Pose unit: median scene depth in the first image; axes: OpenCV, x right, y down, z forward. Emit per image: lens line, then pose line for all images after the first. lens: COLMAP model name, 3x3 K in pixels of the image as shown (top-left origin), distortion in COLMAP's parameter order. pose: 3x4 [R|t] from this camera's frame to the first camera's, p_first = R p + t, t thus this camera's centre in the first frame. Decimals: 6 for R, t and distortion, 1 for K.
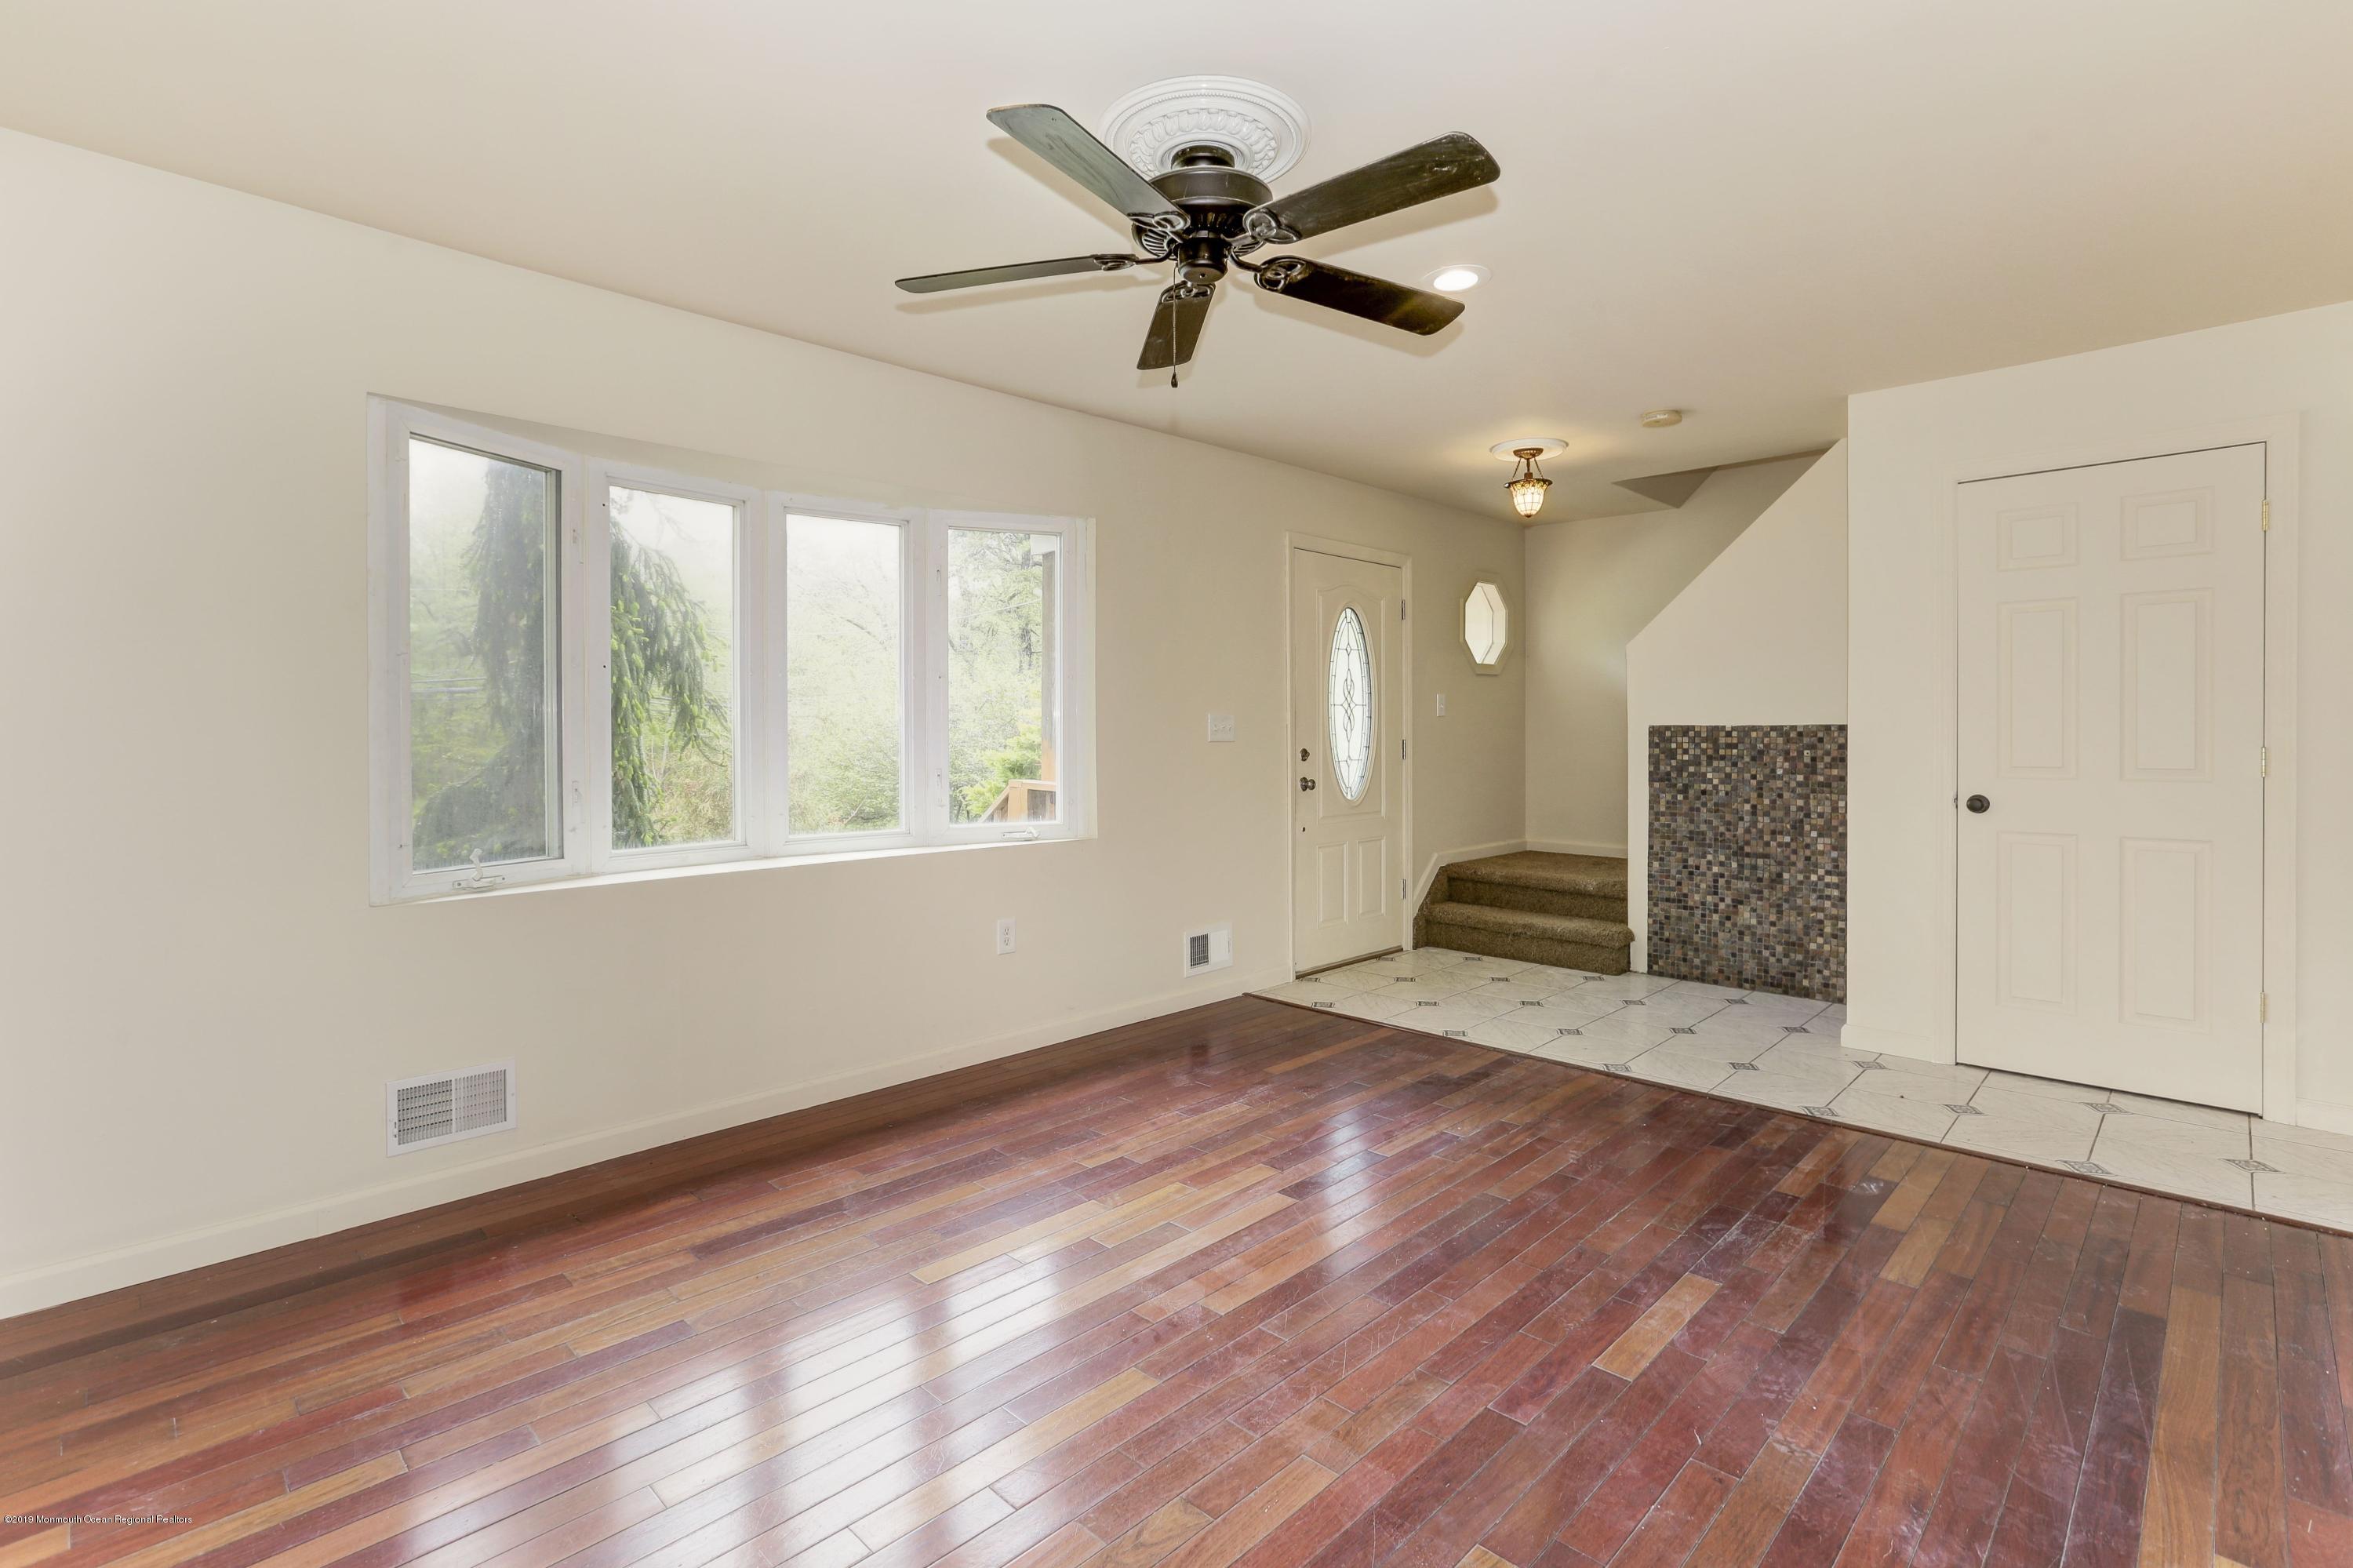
lens RADIAL K [[1118.9, 0, 1176.5], [0, 1118.9, 784.0], [0, 0, 1]] dist [-0.046518, 0.024151]
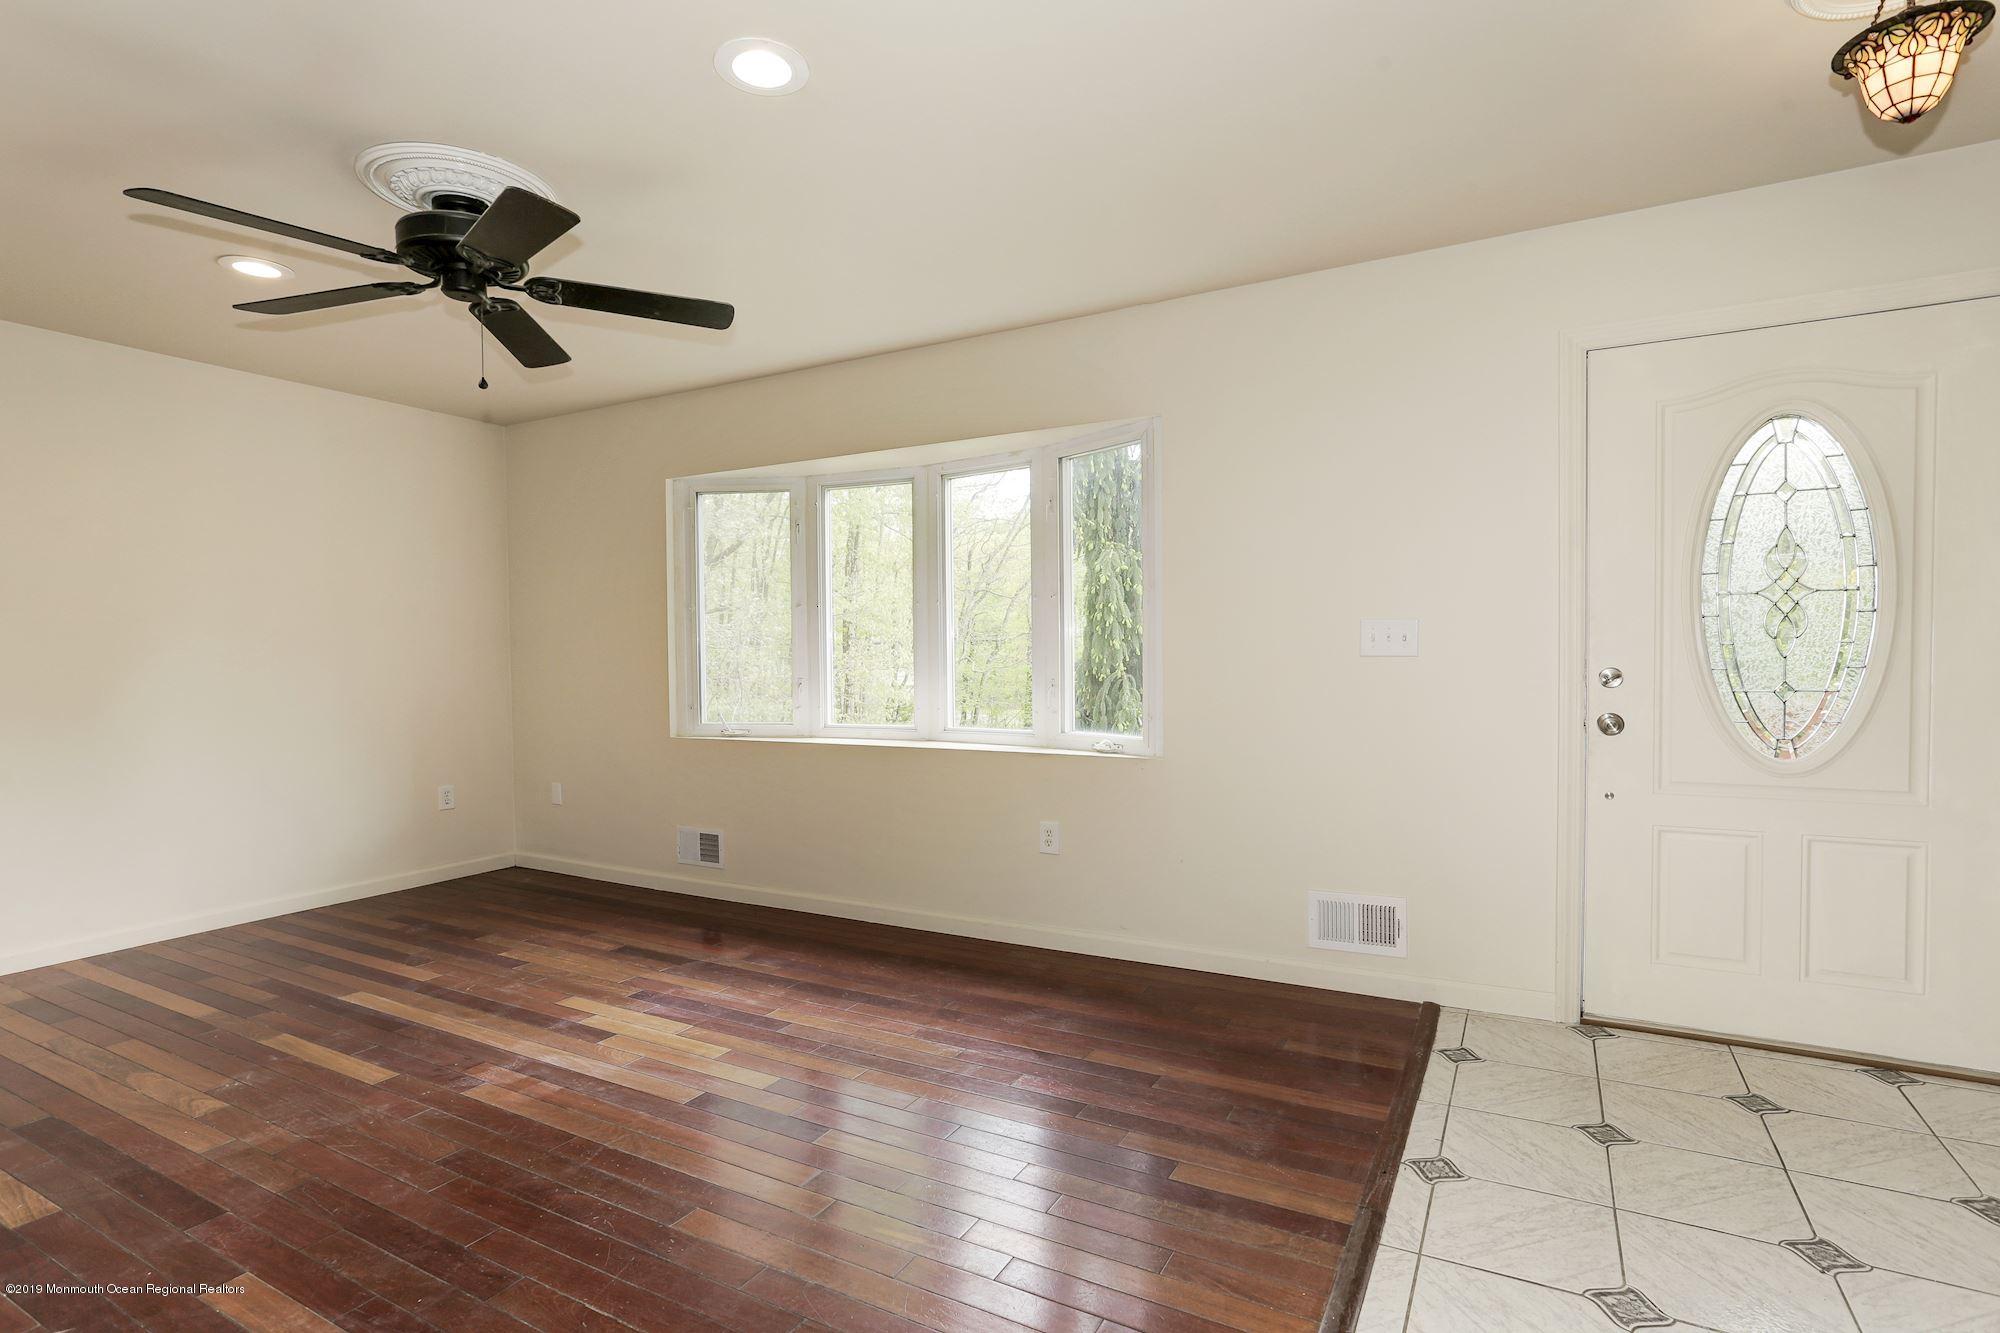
lens RADIAL K [[920.0, 0, 1009.0], [0, 920.0, 678.6], [0, 0, 1]] dist [-0.038091, 0.018928]
pose [[0.276999, 0.032582, -0.960318, 0.581470], [-0.033986, 0.999132, 0.024096, -0.033447], [0.960269, 0.025963, 0.277865, 0.607207]]
